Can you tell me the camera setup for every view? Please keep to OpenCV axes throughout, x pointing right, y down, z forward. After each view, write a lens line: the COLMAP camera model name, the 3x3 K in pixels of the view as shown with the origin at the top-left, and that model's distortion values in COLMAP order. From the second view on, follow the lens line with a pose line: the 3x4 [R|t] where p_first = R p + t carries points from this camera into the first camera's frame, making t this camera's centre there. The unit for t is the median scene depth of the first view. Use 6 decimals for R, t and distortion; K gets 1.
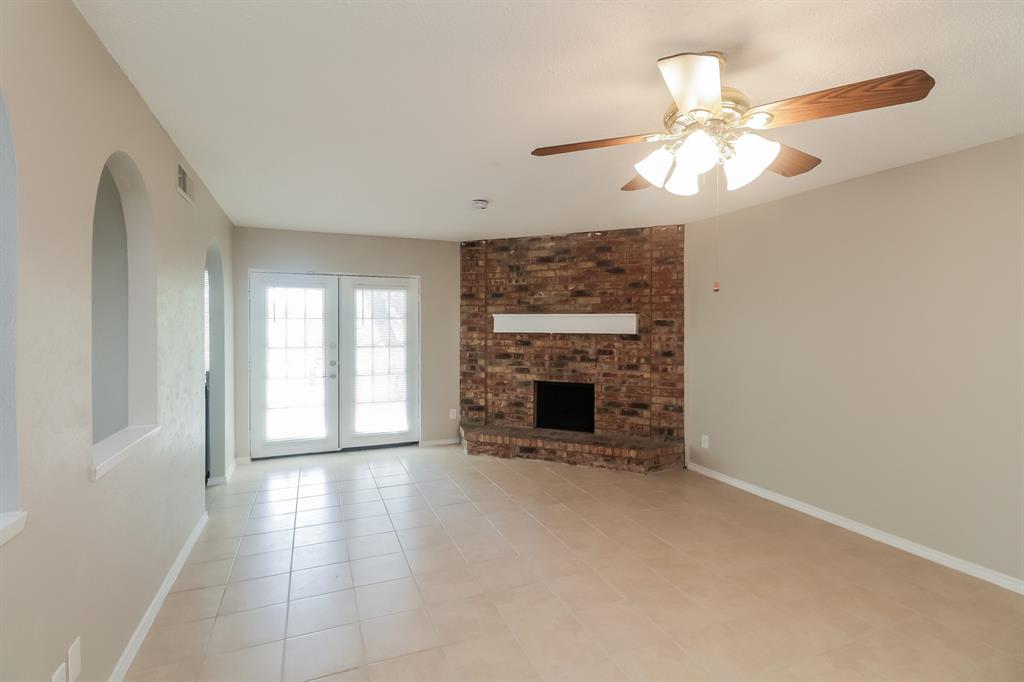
lens RADIAL K [[482.0, 0, 511.0], [0, 482.0, 329.1], [0, 0, 1]] dist [0.000070, -0.010600]
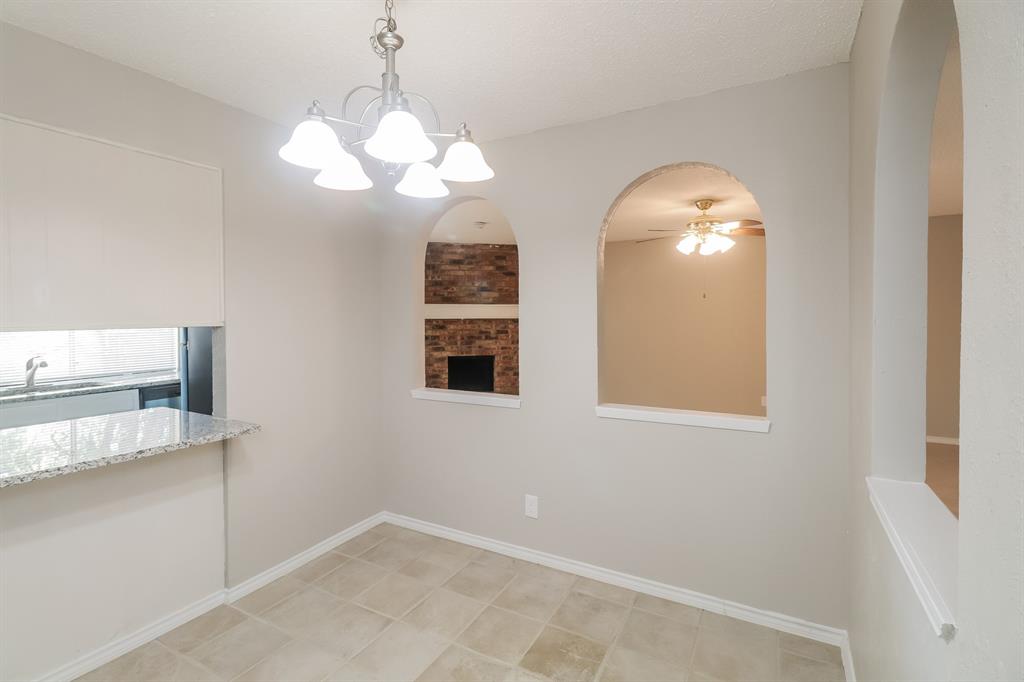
lens RADIAL K [[482.0, 0, 511.0], [0, 482.0, 329.1], [0, 0, 1]] dist [0.000070, -0.010600]
pose [[0.780809, -0.029628, 0.624067, -0.643661], [0.009945, 0.999338, 0.035003, -0.008649], [-0.624691, -0.021124, 0.780586, -0.101539]]
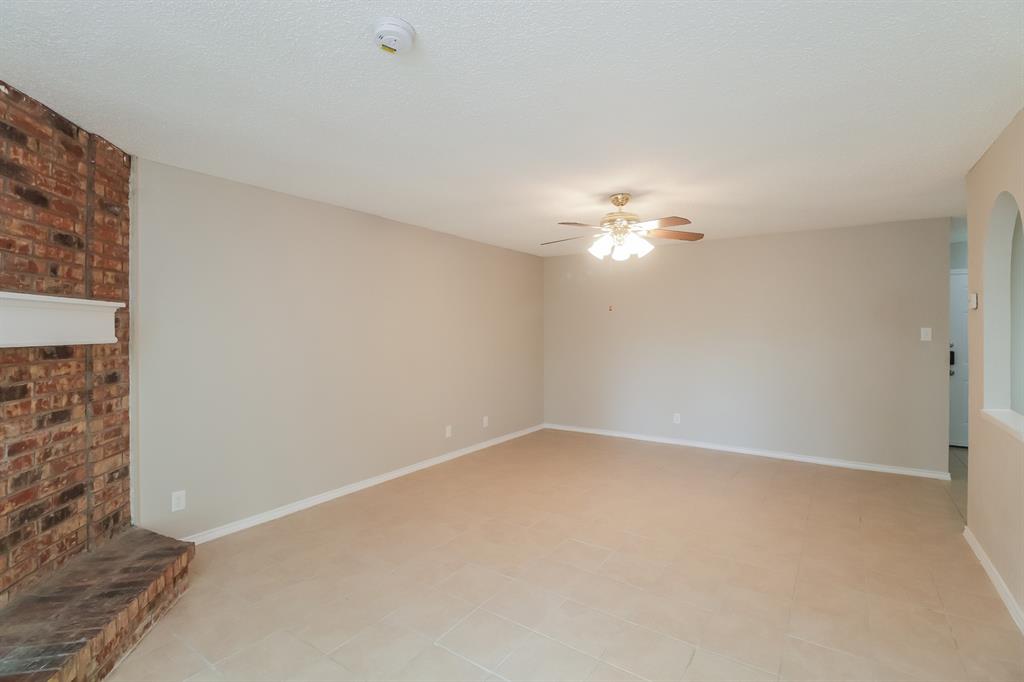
lens RADIAL K [[482.0, 0, 511.0], [0, 482.0, 329.1], [0, 0, 1]] dist [0.000070, -0.010600]
pose [[-0.554649, -0.000461, 0.832084, -0.354186], [0.007553, 0.999956, 0.005589, -0.003803], [-0.832050, 0.009385, -0.554621, 0.859773]]
